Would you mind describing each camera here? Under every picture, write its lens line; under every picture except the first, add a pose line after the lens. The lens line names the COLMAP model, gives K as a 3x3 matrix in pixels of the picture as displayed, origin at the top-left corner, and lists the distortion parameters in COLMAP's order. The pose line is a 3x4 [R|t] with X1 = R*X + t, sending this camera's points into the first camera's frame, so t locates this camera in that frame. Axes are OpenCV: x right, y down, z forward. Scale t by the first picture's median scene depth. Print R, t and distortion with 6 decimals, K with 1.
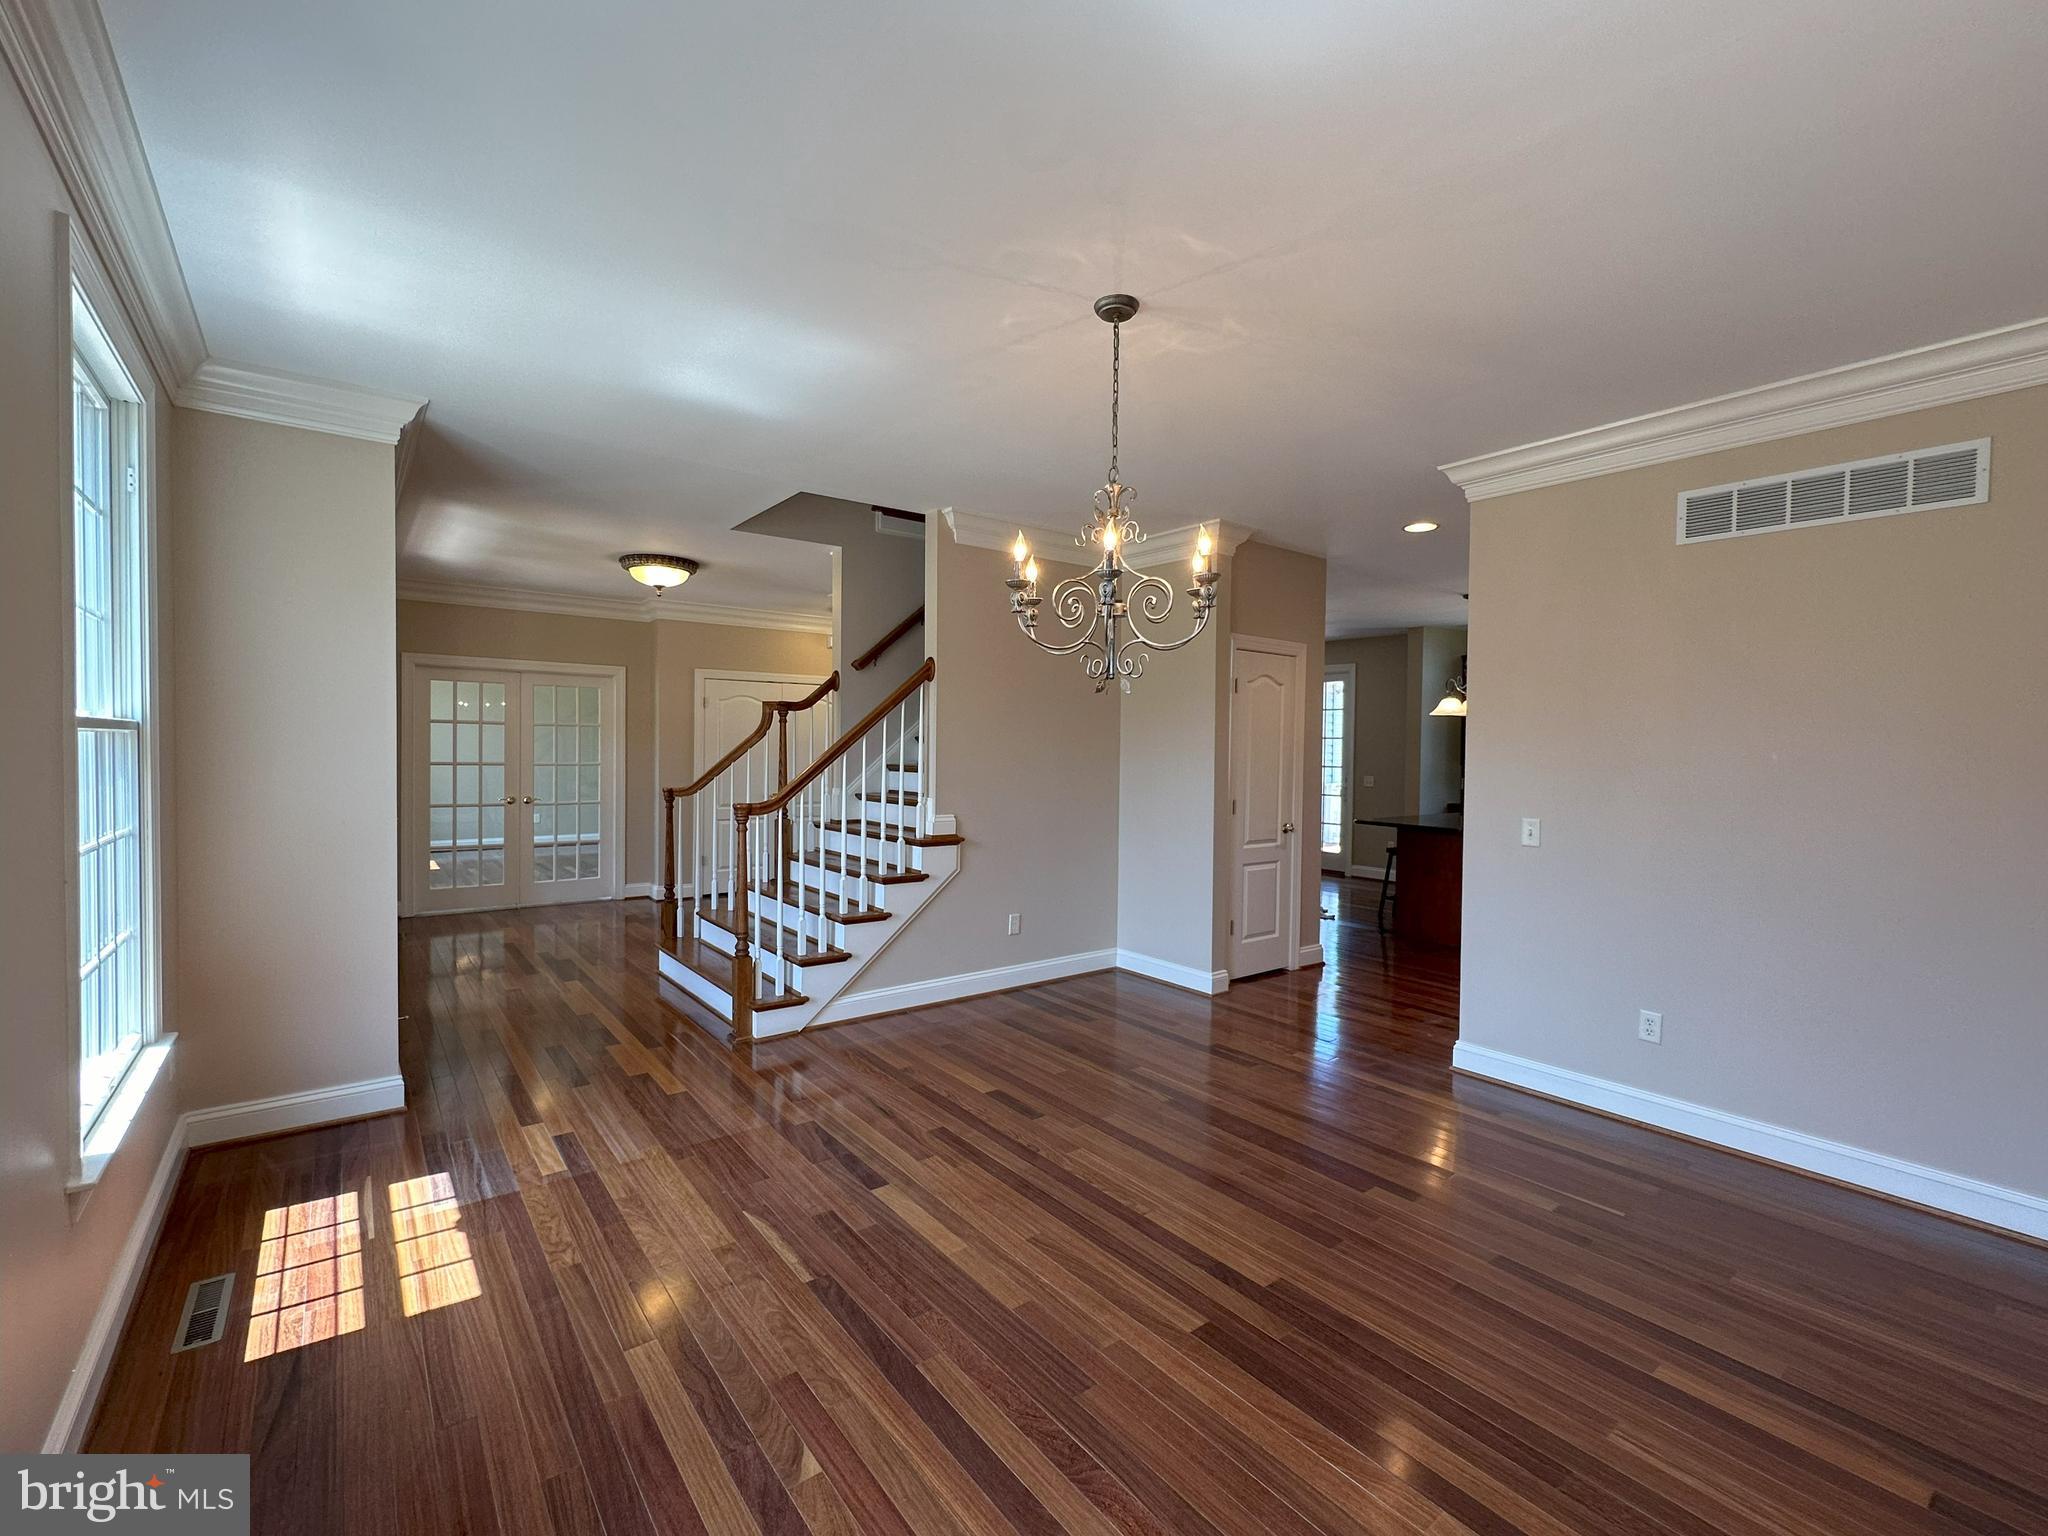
lens RADIAL K [[893.1, 0, 1024.0], [0, 893.1, 768.0], [0, 0, 1]] dist [-0.001709, 0.000054]
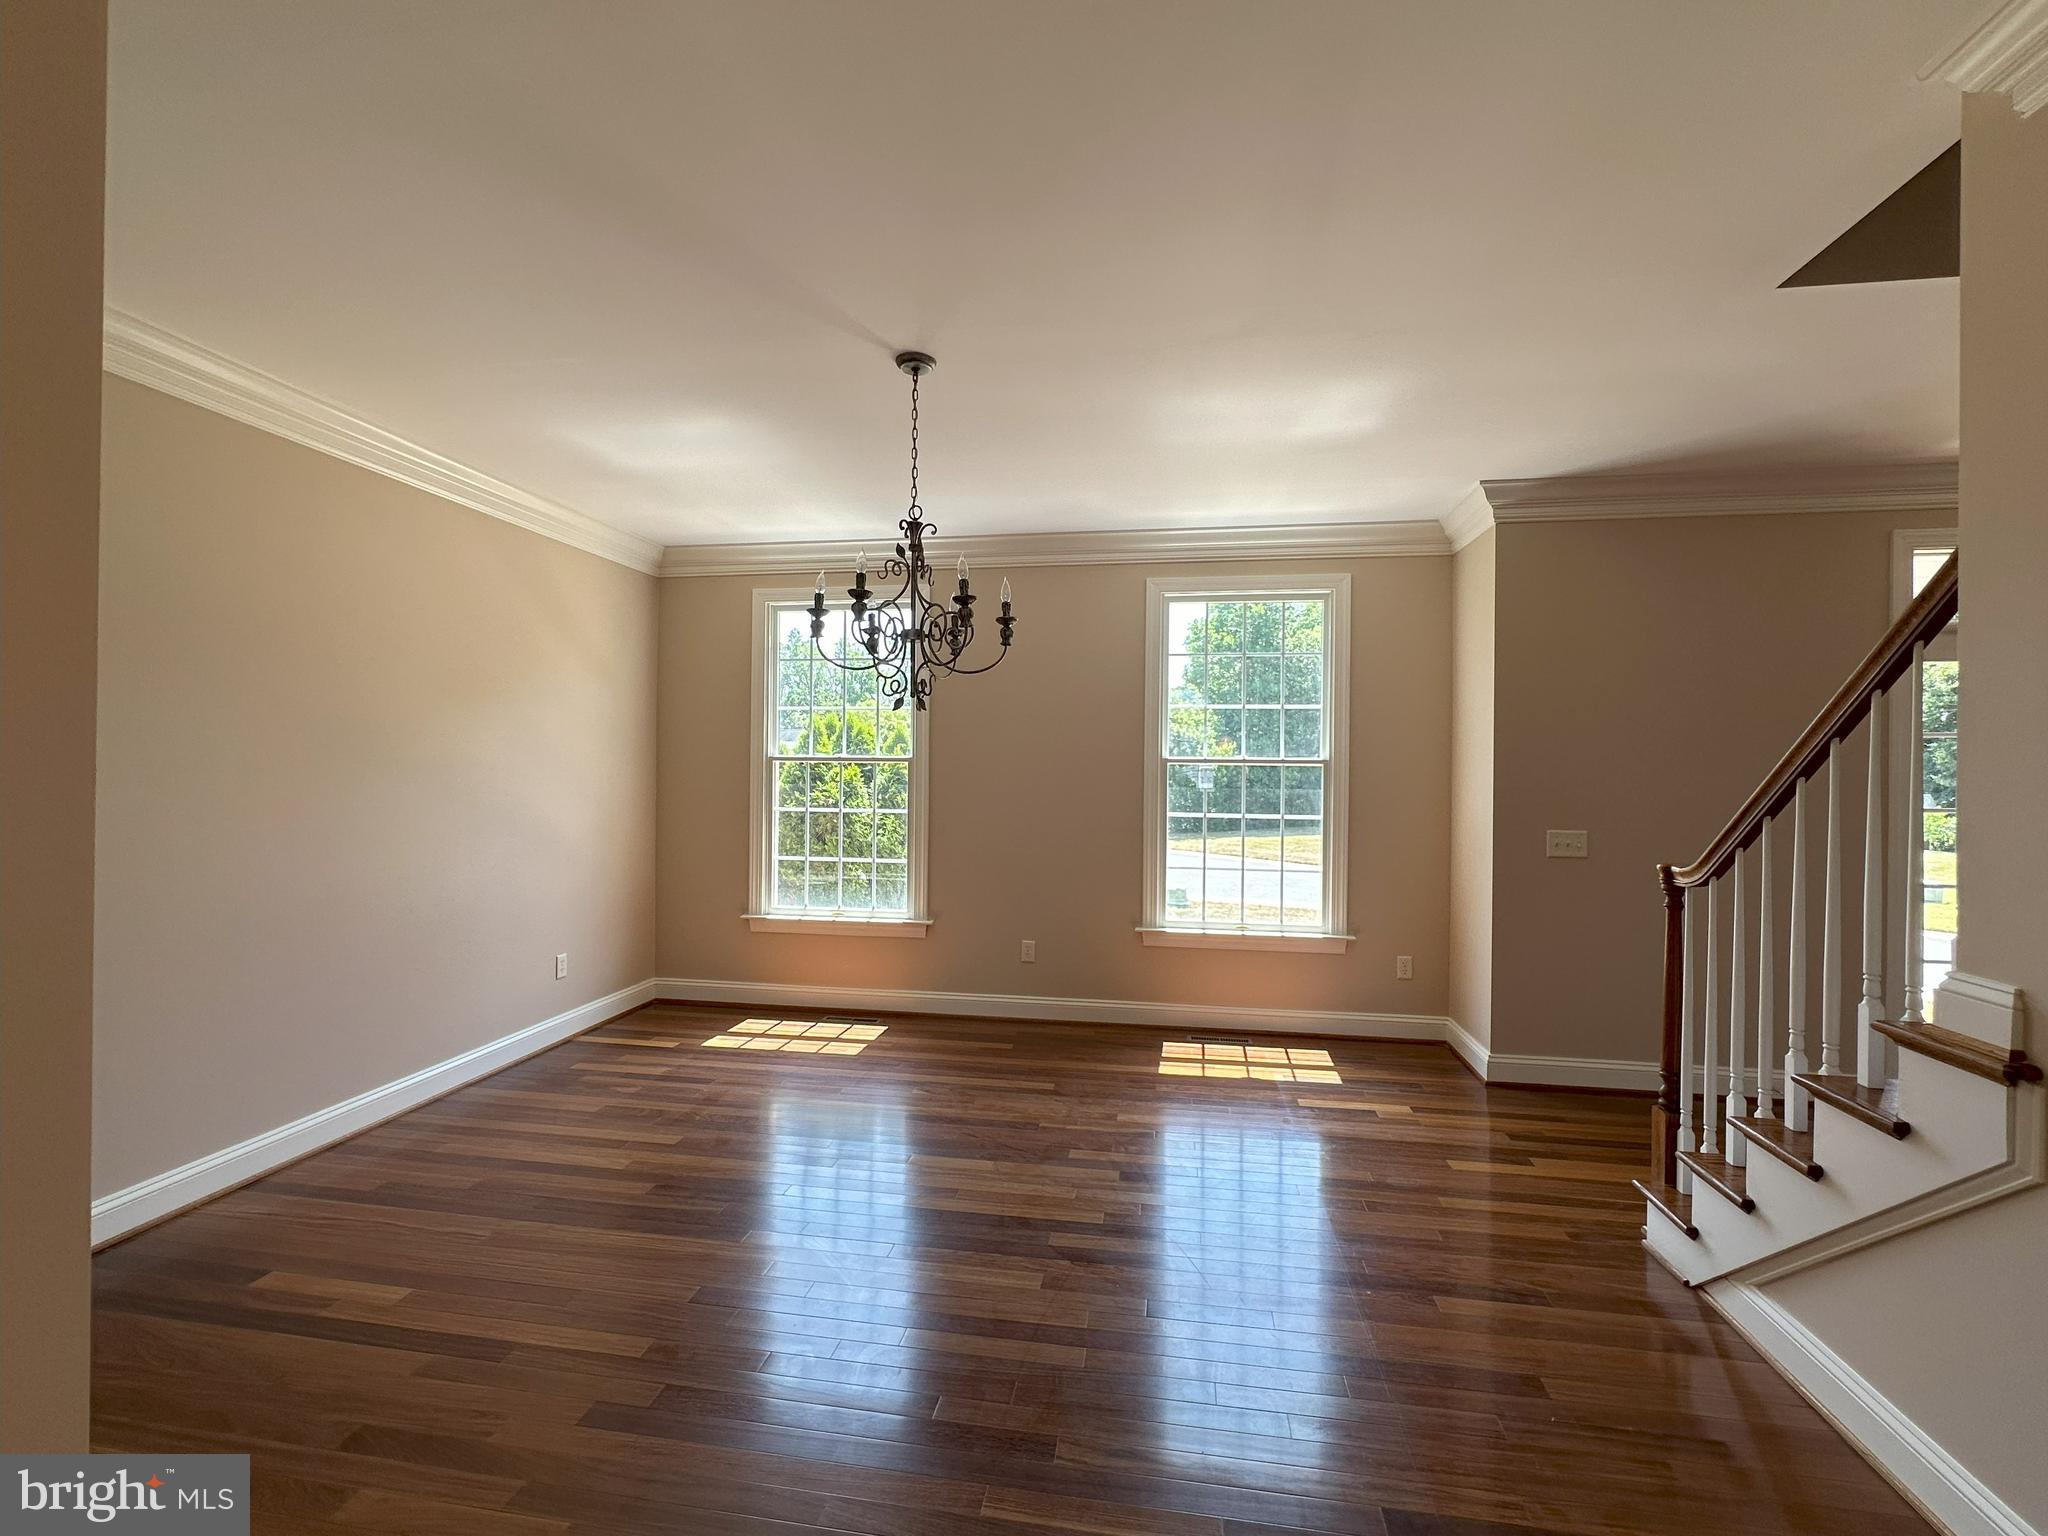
lens RADIAL K [[893.1, 0, 1024.0], [0, 893.1, 768.0], [0, 0, 1]] dist [-0.001709, 0.000054]
pose [[-0.736070, -0.020603, -0.676591, 0.412893], [-0.035974, 0.999315, 0.008706, -0.015856], [0.675949, 0.030748, -0.736307, 1.064591]]
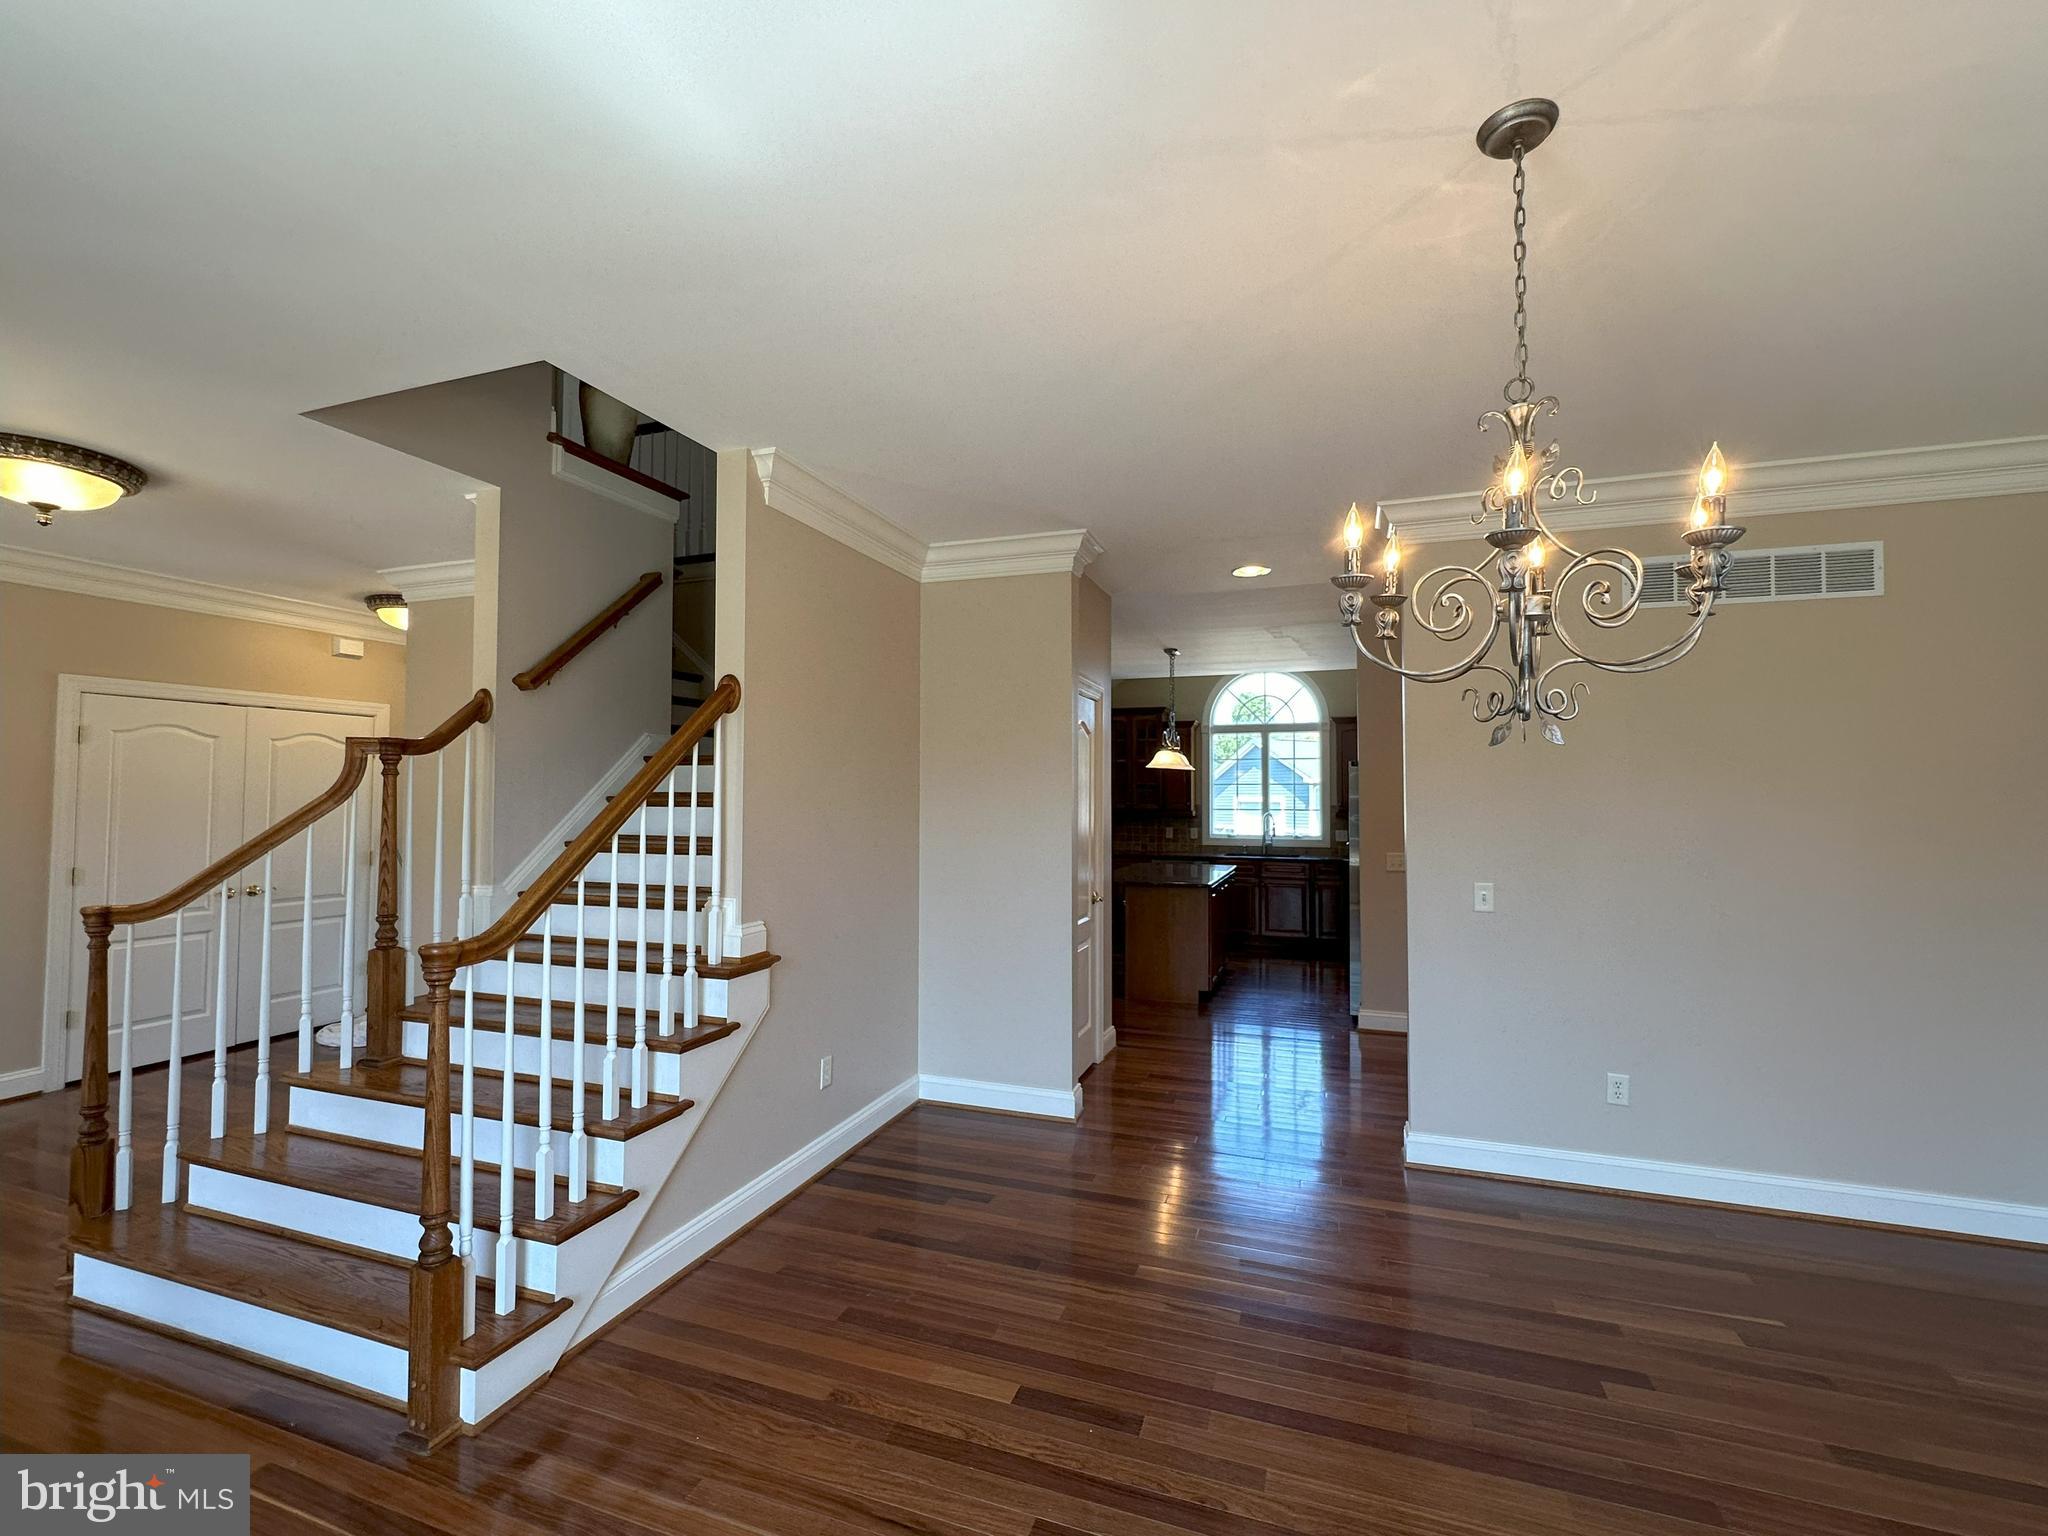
lens RADIAL K [[893.1, 0, 1024.0], [0, 893.1, 768.0], [0, 0, 1]] dist [-0.001709, 0.000054]
pose [[0.840660, 0.007589, 0.541509, -0.290609], [0.021263, 0.998668, -0.047004, -0.025012], [-0.541145, 0.051029, 0.839380, 0.379054]]
